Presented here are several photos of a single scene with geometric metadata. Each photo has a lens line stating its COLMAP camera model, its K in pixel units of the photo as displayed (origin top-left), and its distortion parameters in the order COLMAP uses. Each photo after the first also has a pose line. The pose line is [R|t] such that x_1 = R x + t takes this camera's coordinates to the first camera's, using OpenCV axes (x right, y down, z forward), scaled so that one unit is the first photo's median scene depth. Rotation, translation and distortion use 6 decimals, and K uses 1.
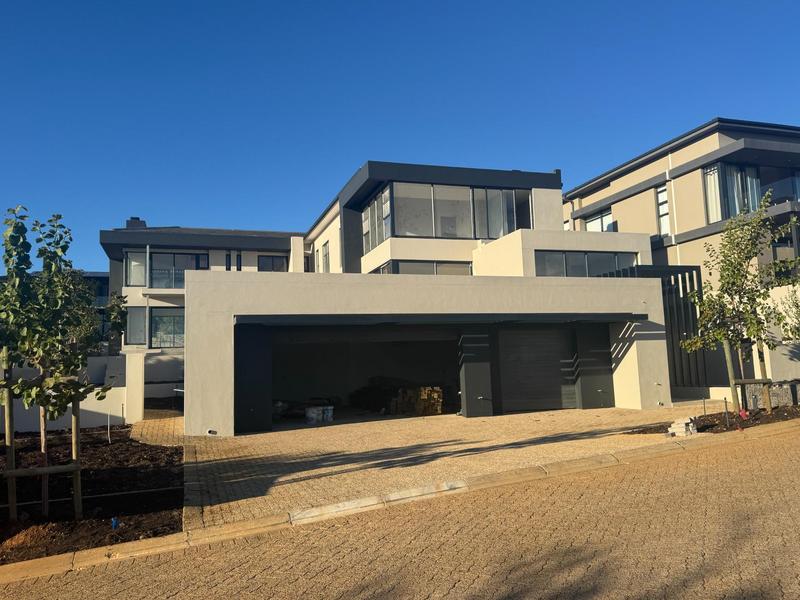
lens RADIAL K [[627.4, 0, 400.0], [0, 627.4, 300.0], [0, 0, 1]] dist [0.078840, -0.001374]
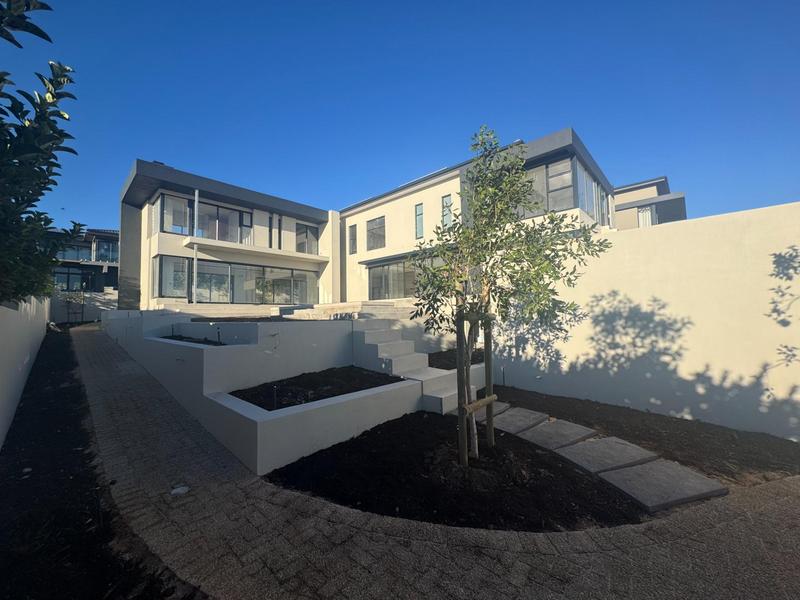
lens RADIAL K [[319.3, 0, 400.0], [0, 319.3, 300.0], [0, 0, 1]] dist [-0.000155, -0.000022]
pose [[0.881405, 0.049129, 0.469800, -0.343123], [-0.070130, 0.997164, 0.027296, 0.039557], [-0.467127, -0.057006, 0.882351, 0.440408]]
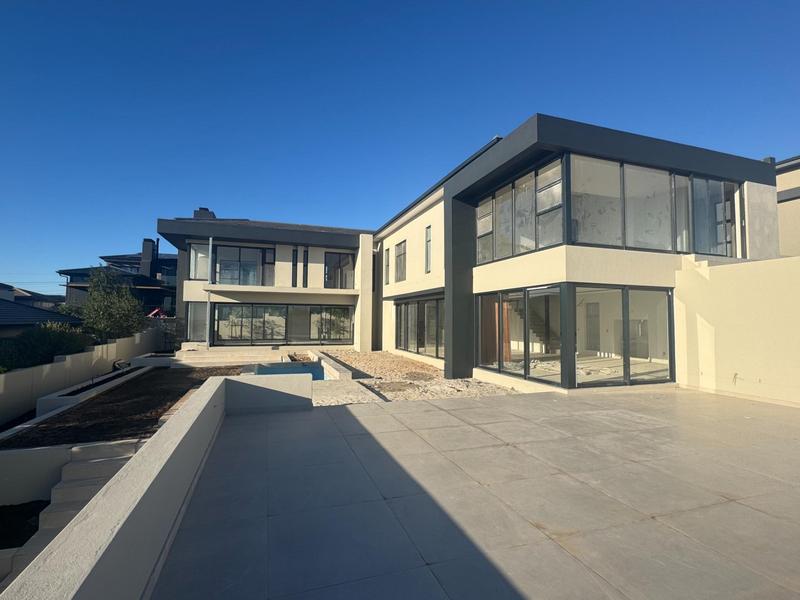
lens RADIAL K [[395.3, 0, 400.0], [0, 395.3, 300.0], [0, 0, 1]] dist [-0.001427, -0.000021]
pose [[0.998942, 0.045972, -0.001446, -0.112829], [-0.045797, 0.997068, 0.061295, -0.041973], [0.004260, -0.061164, 0.998119, 0.412411]]
